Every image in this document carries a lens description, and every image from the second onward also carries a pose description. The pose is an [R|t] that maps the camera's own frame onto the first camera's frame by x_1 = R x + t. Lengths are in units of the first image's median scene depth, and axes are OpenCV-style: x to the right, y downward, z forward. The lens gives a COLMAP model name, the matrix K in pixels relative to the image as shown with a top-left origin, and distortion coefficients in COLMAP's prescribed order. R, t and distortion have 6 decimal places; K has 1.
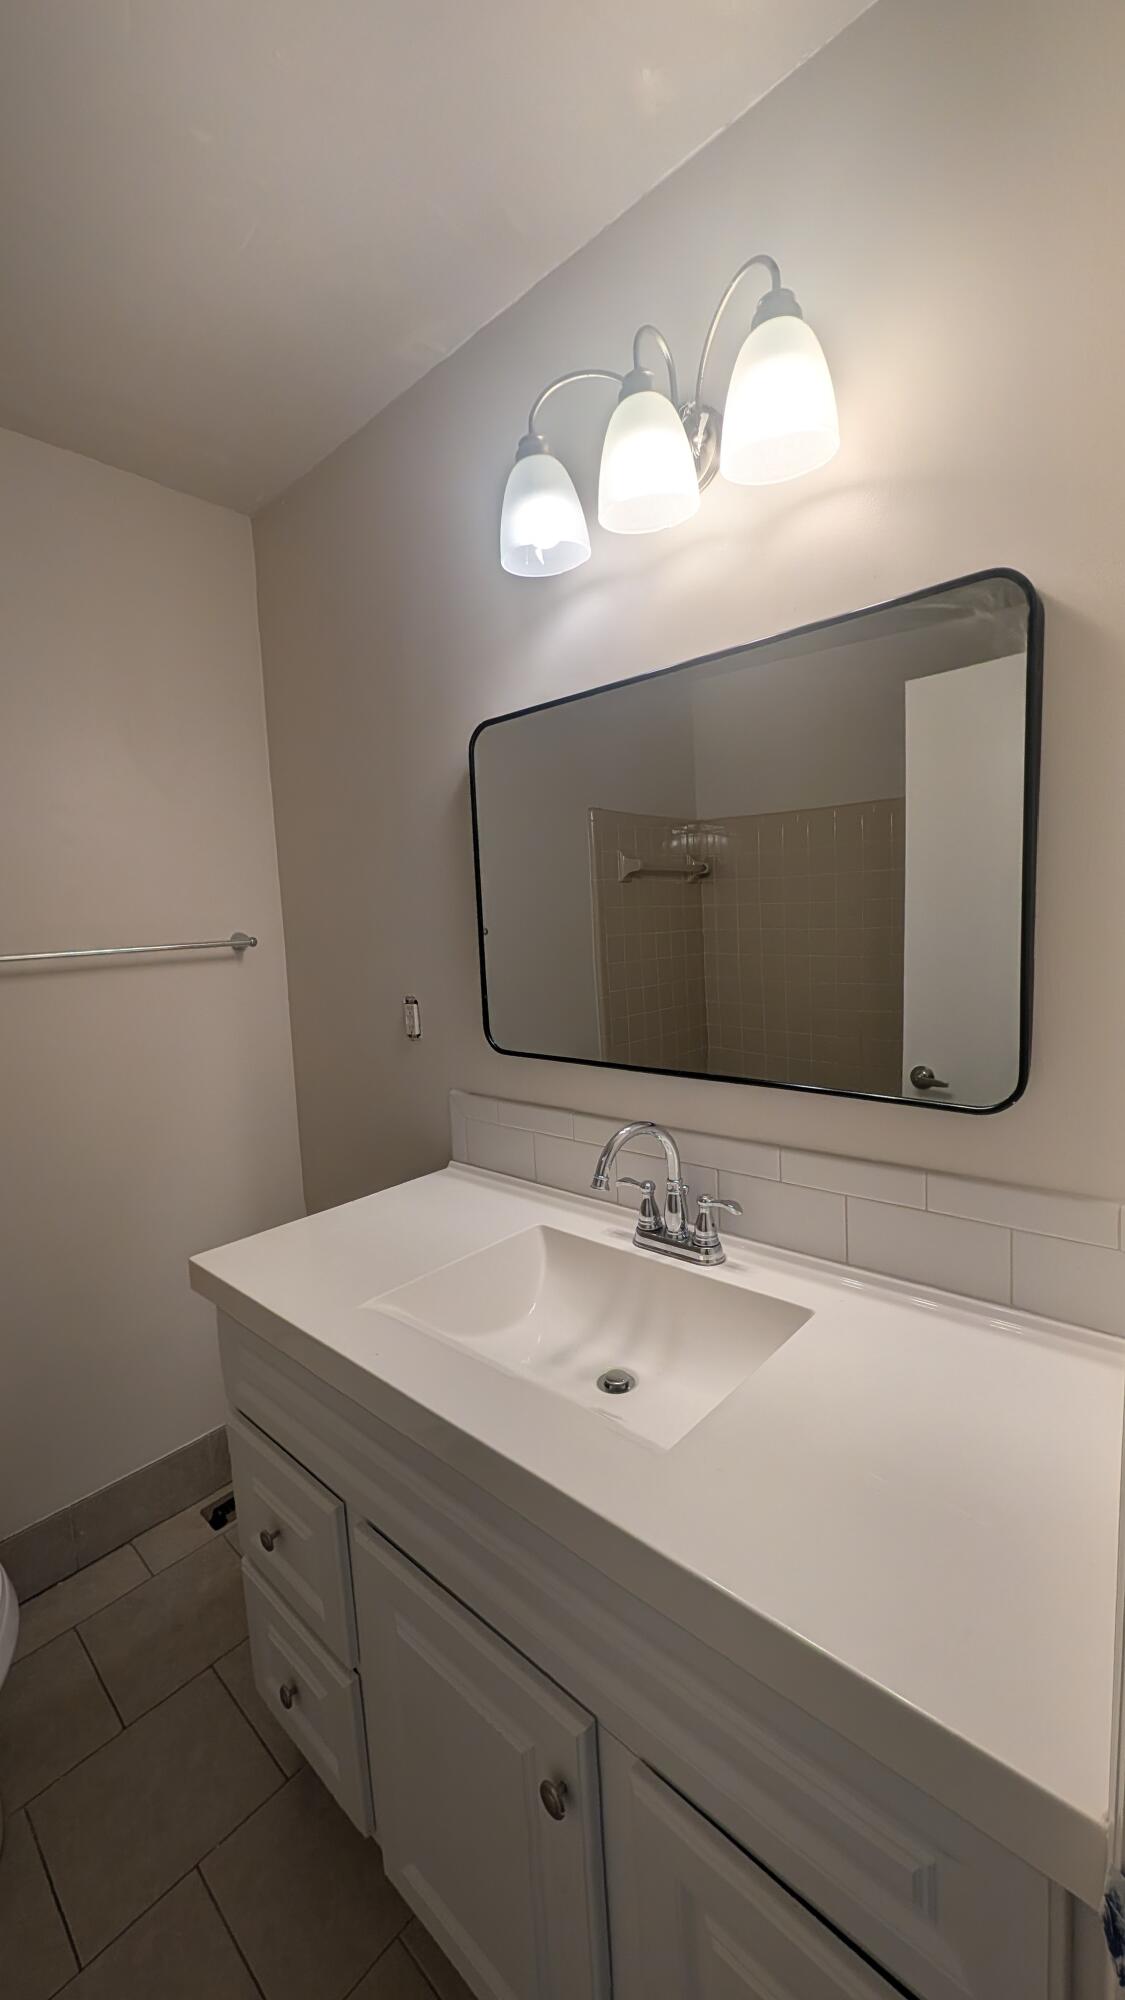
lens RADIAL K [[768.6, 0, 561.8], [0, 768.6, 1003.4], [0, 0, 1]] dist [0.002732, -0.000142]
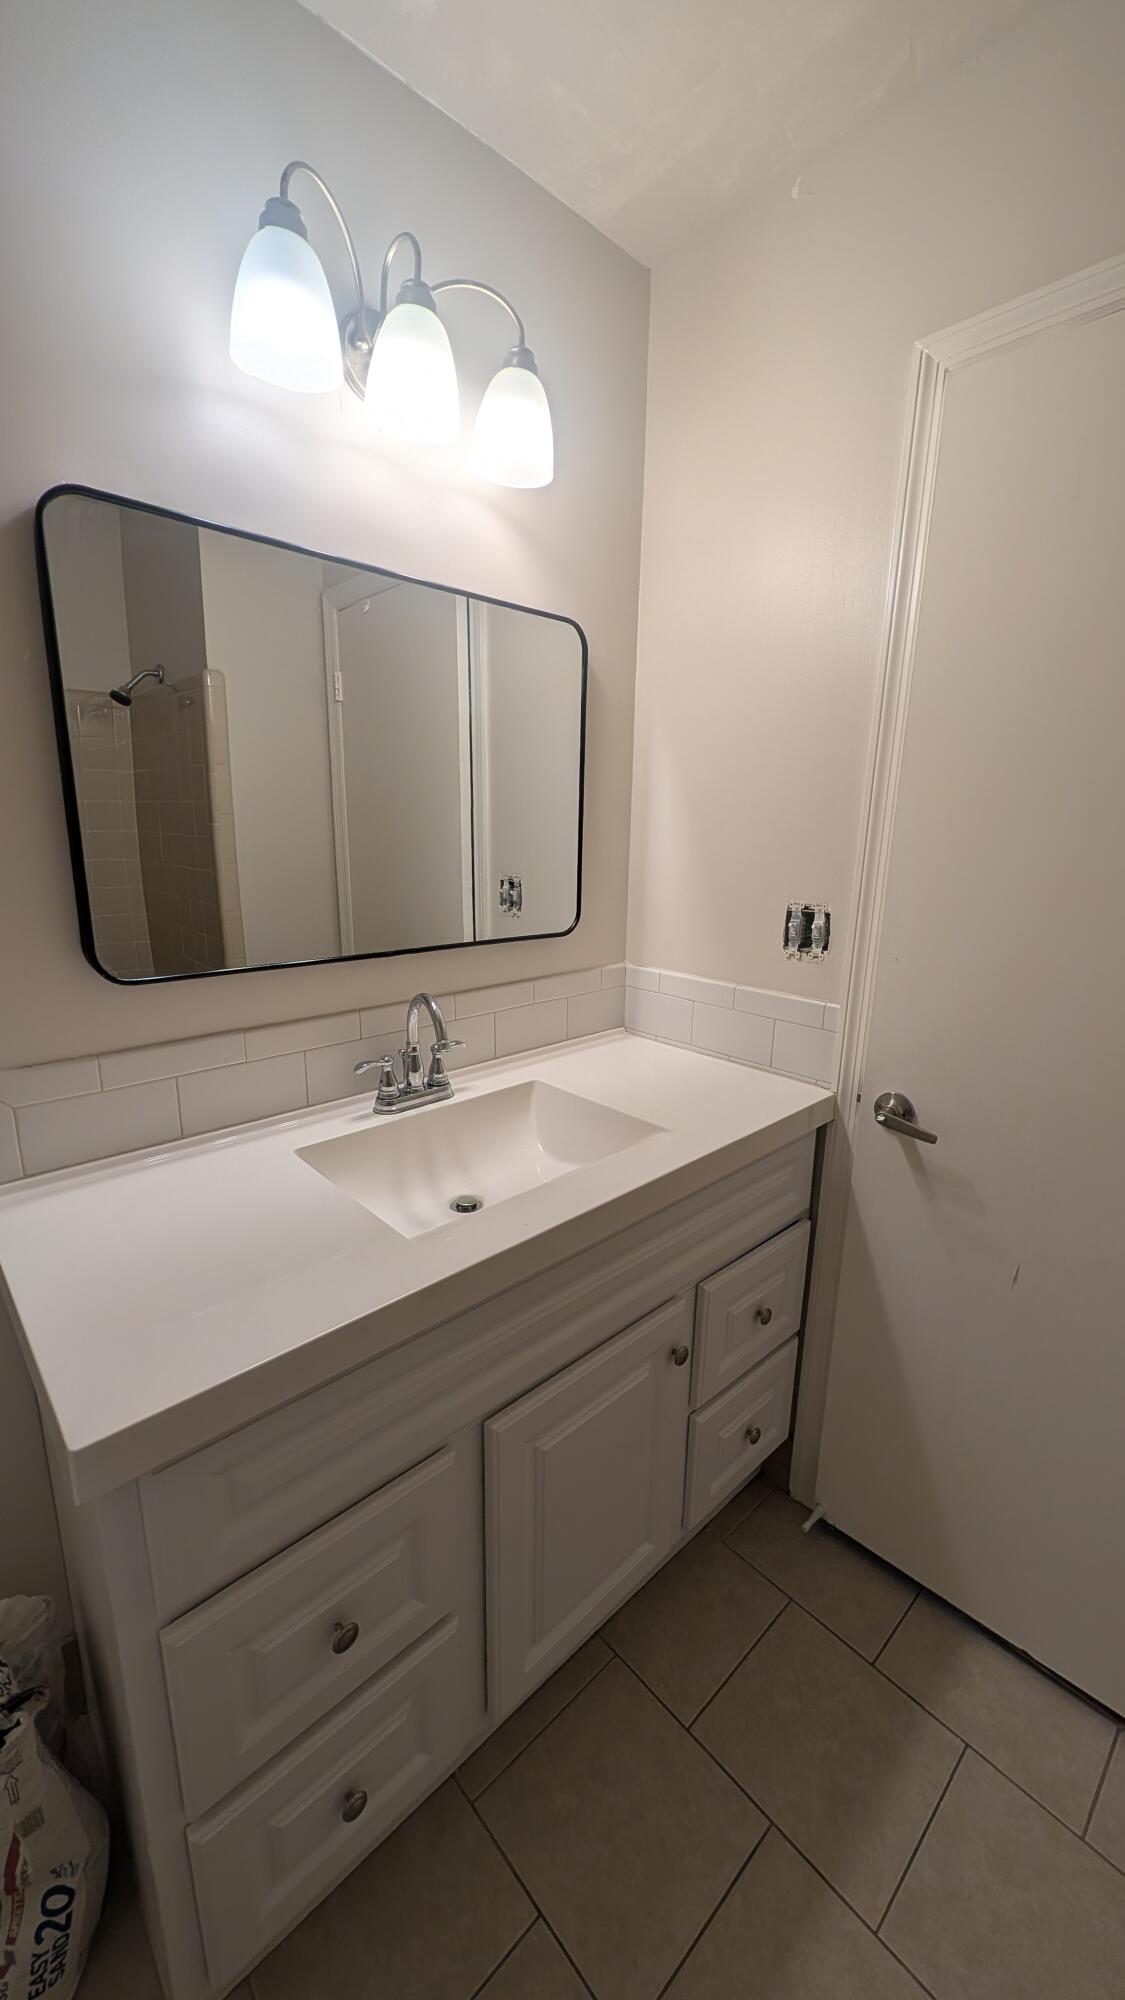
lens RADIAL K [[768.6, 0, 548.9], [0, 768.6, 1000.8], [0, 0, 1]] dist [0.002732, -0.000142]
pose [[0.100663, -0.185239, 0.977524, -0.977127], [0.085223, 0.980509, 0.177029, -0.021293], [-0.991264, 0.065488, 0.114487, 0.675895]]
